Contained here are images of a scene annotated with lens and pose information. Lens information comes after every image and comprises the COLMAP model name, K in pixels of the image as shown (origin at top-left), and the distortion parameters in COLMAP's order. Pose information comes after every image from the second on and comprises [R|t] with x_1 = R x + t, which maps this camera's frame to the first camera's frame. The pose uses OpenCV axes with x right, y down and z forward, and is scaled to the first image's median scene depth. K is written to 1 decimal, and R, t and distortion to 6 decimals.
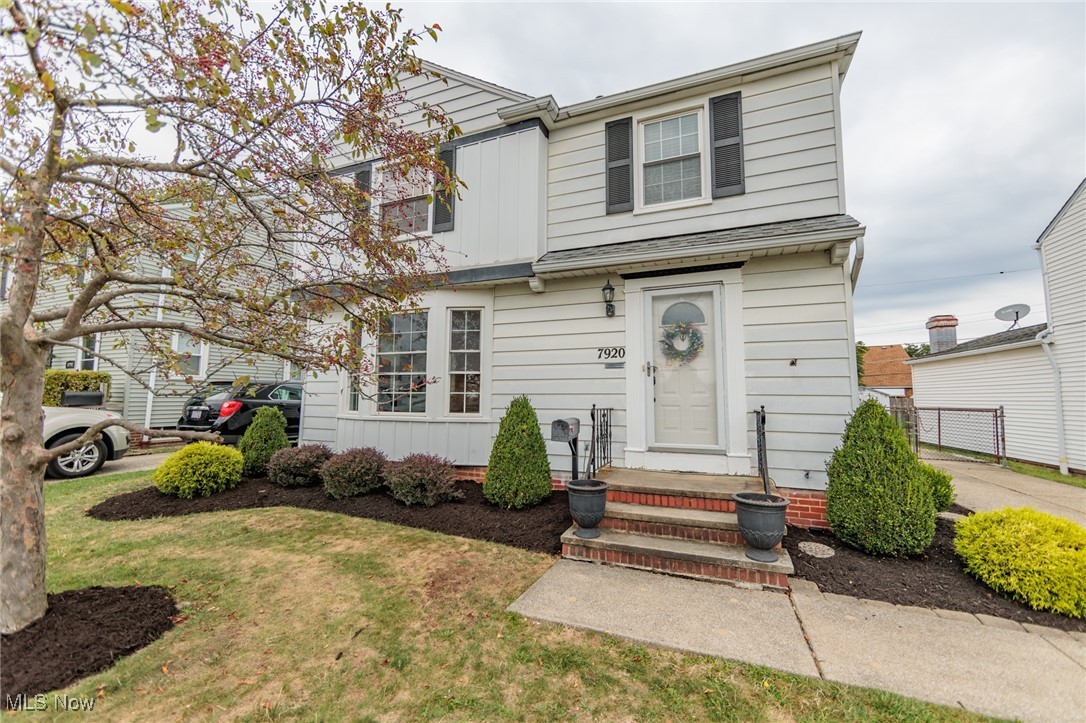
lens RADIAL K [[425.8, 0, 545.7], [0, 425.8, 360.4], [0, 0, 1]] dist [-0.000427, -0.000875]
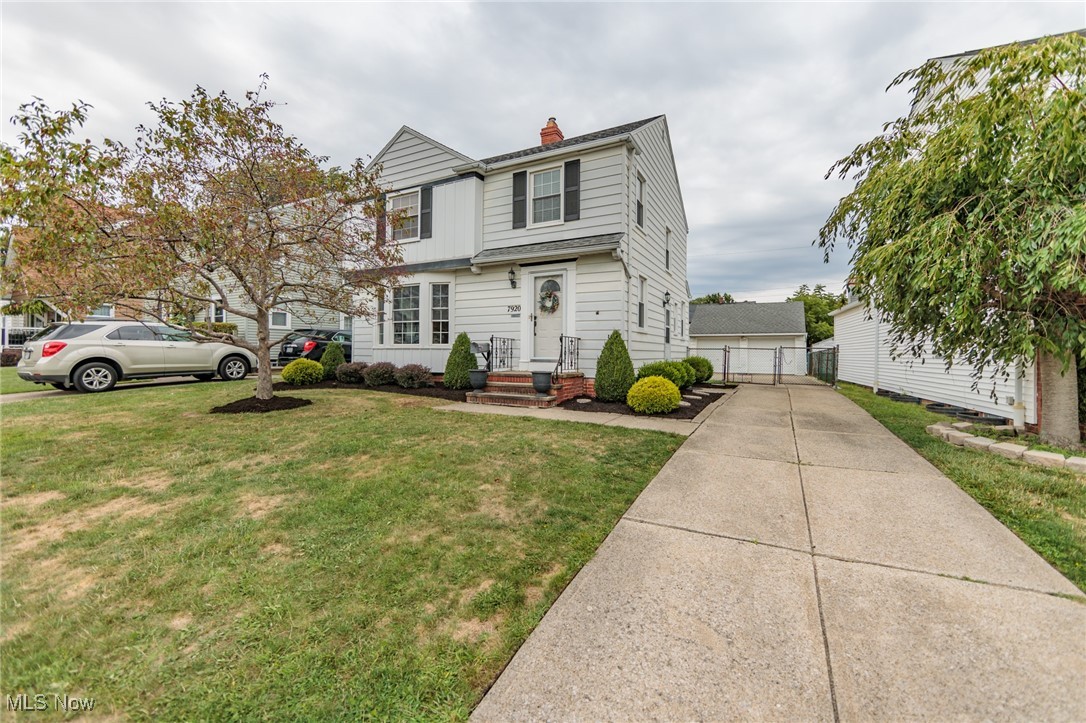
lens RADIAL K [[425.8, 0, 542.5], [0, 425.8, 352.0], [0, 0, 1]] dist [-0.000427, -0.000875]
pose [[0.994828, 0.000655, -0.101568, 0.452700], [0.007923, 0.996432, 0.084029, 0.015264], [0.101260, -0.084399, 0.991274, -0.778610]]
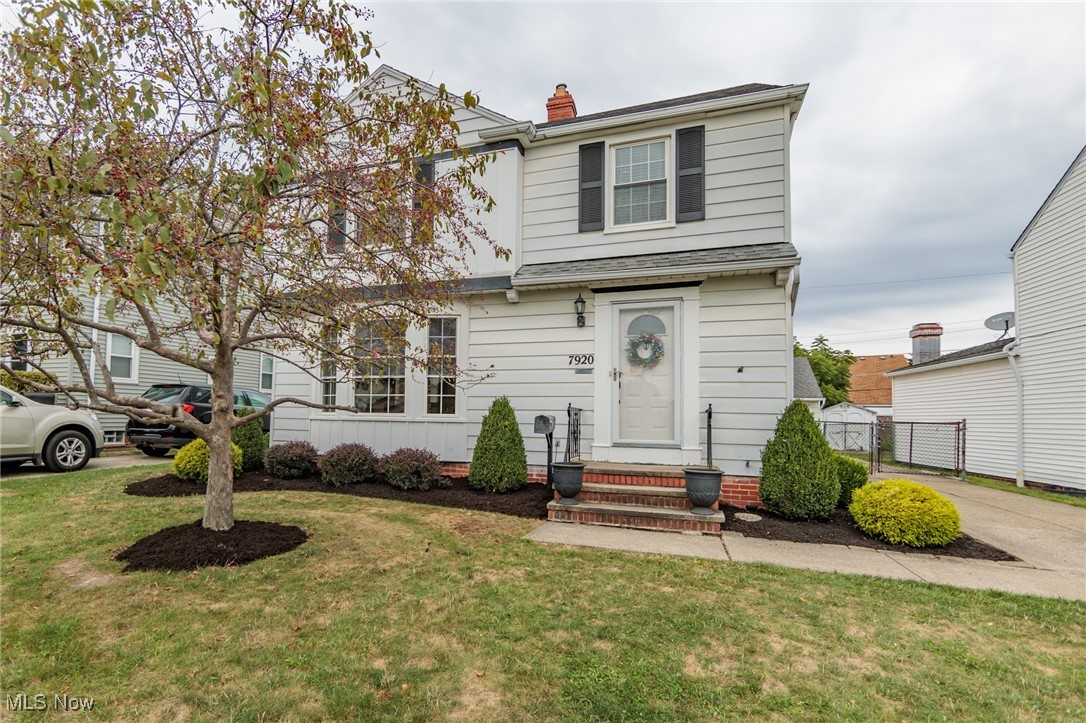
lens RADIAL K [[540.9, 0, 466.3], [0, 540.9, 396.1], [0, 0, 1]] dist [-0.001156, 0.000097]
pose [[0.999913, 0.011764, 0.005927, -0.152271], [-0.012046, 0.998679, 0.049956, 0.010212], [-0.005332, -0.050023, 0.998734, -0.411306]]
